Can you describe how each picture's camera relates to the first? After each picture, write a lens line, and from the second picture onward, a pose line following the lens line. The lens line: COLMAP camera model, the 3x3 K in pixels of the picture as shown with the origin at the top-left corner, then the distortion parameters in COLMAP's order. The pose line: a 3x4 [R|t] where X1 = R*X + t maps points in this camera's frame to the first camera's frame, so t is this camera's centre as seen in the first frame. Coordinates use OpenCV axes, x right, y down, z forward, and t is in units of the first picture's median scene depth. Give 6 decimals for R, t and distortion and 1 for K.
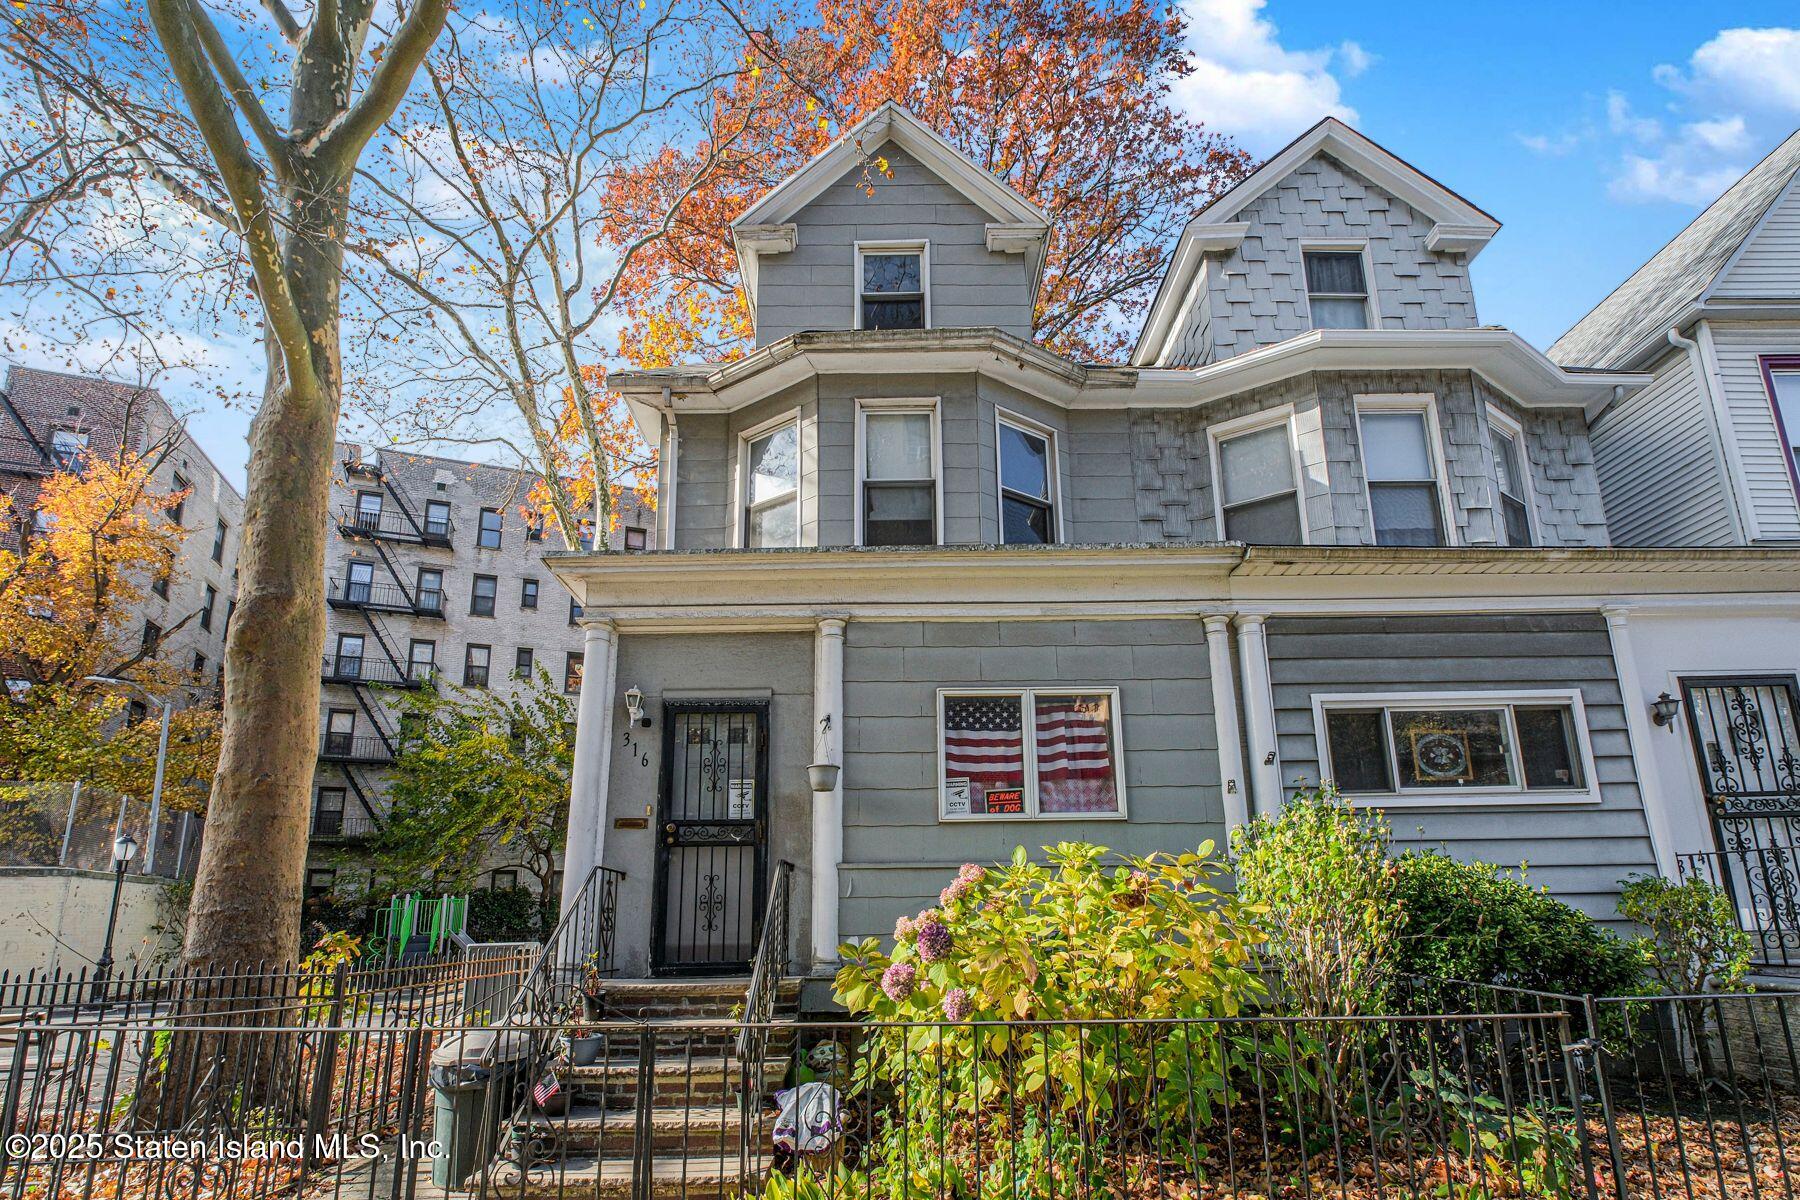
lens RADIAL K [[839.8, 0, 867.1], [0, 839.8, 761.2], [0, 0, 1]] dist [-0.000436, -0.000454]
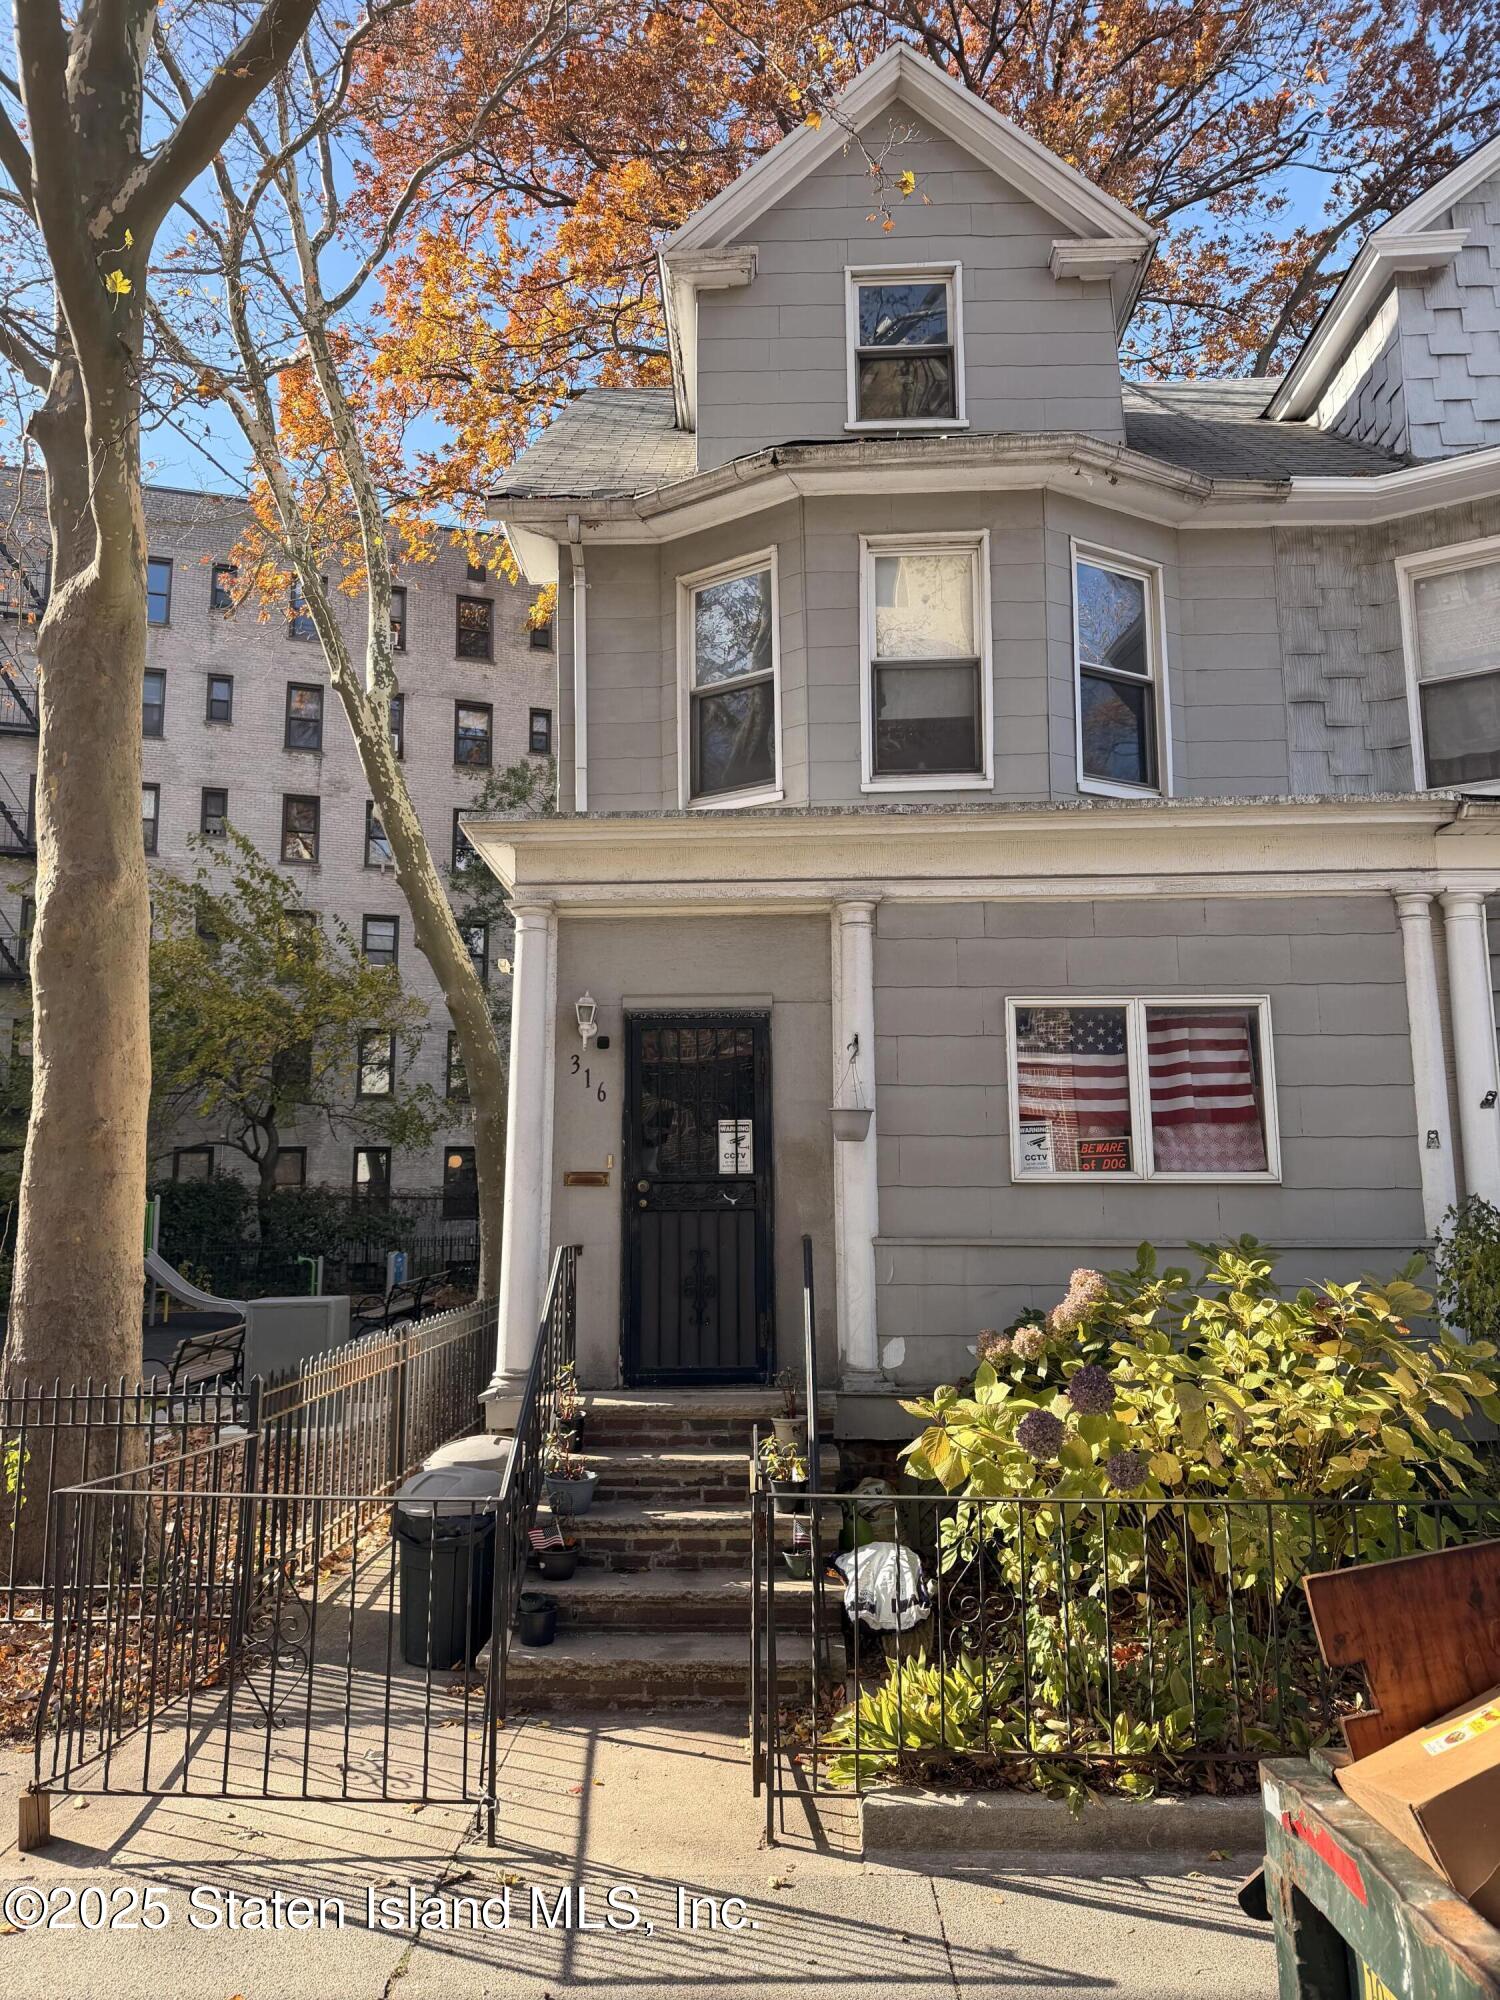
lens RADIAL K [[1448.6, 0, 635.1], [0, 1448.6, 1005.6], [0, 0, 1]] dist [0.140797, -0.231102]
pose [[0.998033, -0.007213, -0.062268, -0.132966], [0.010747, 0.998338, 0.056614, -0.129528], [0.061756, -0.057172, 0.996452, -0.234558]]
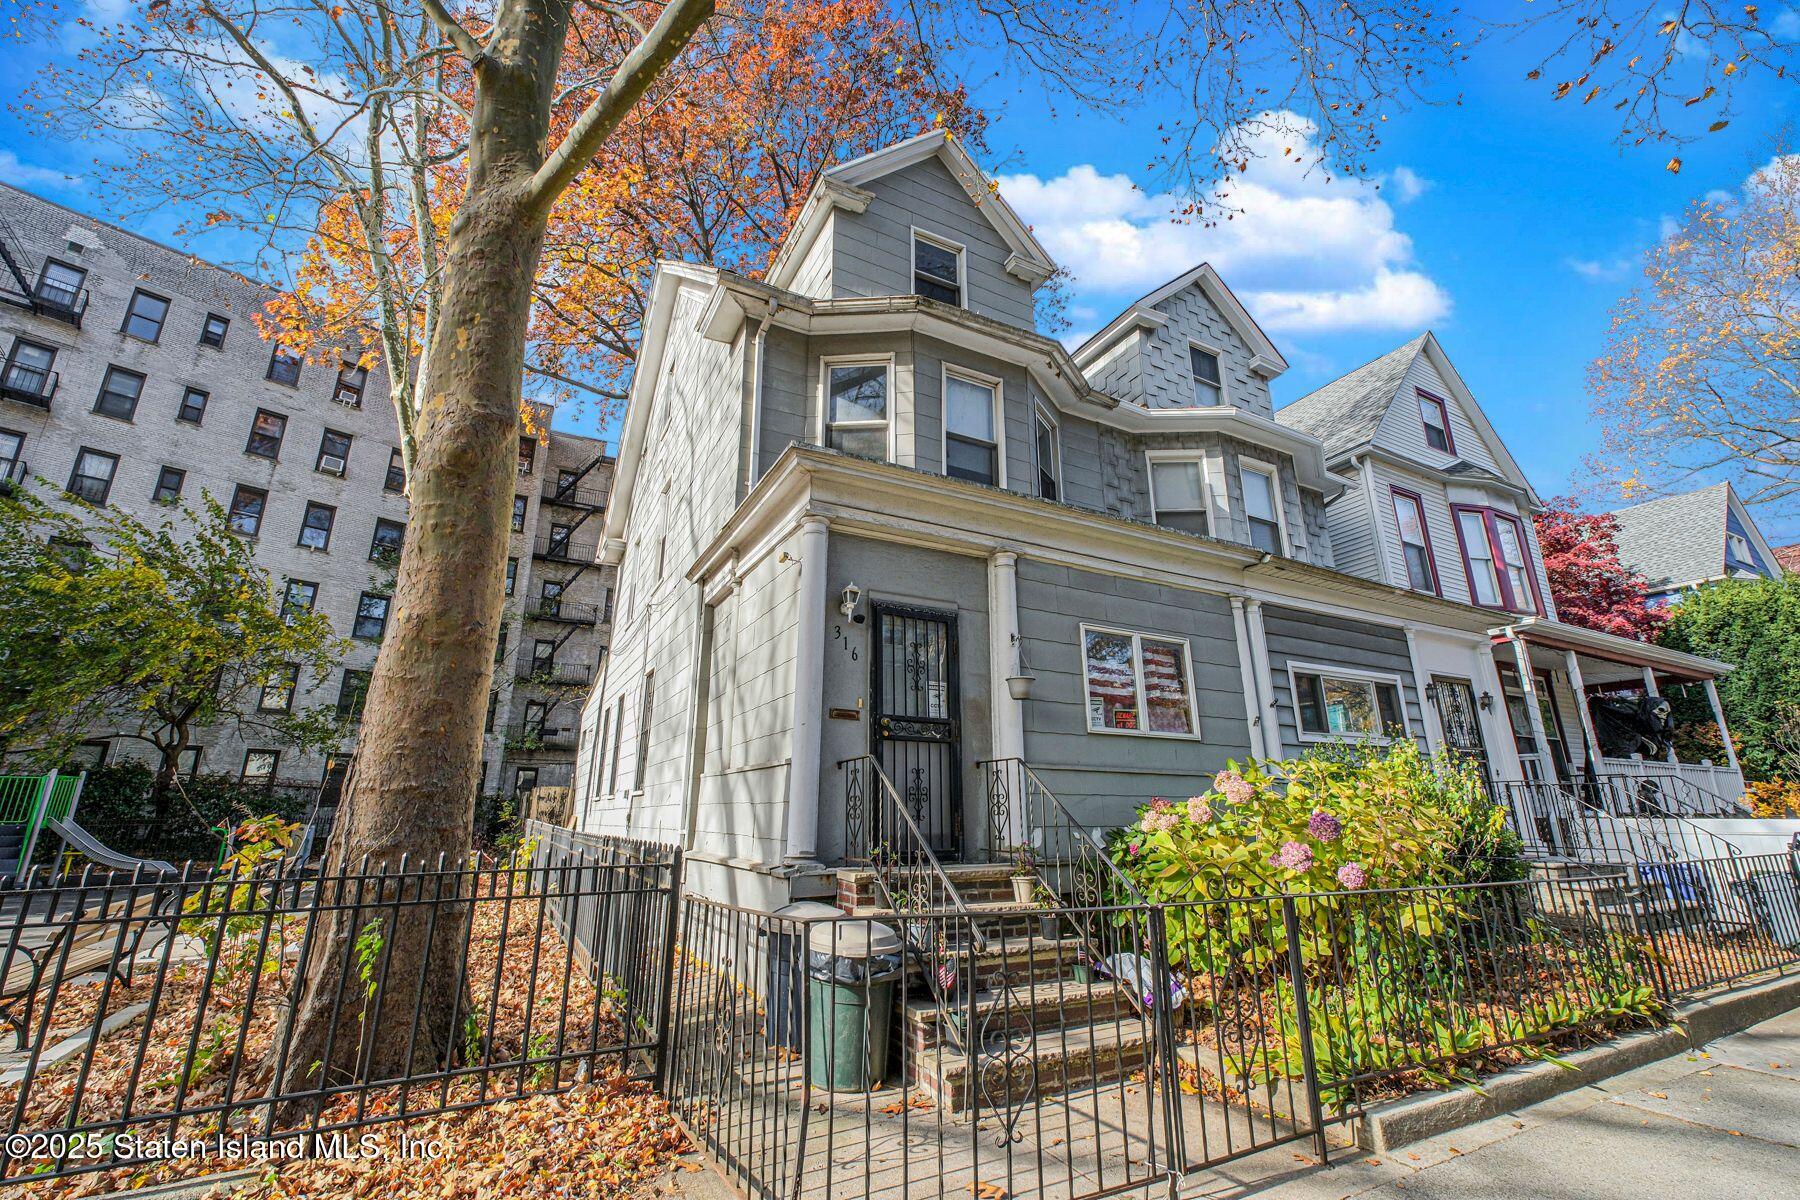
lens RADIAL K [[793.6, 0, 836.3], [0, 793.6, 597.2], [0, 0, 1]] dist [-0.003532, -0.000015]
pose [[0.883625, 0.141416, 0.446327, -0.633556], [-0.102070, 0.988549, -0.111141, 0.034977], [-0.456933, 0.052650, 0.887941, 0.109611]]
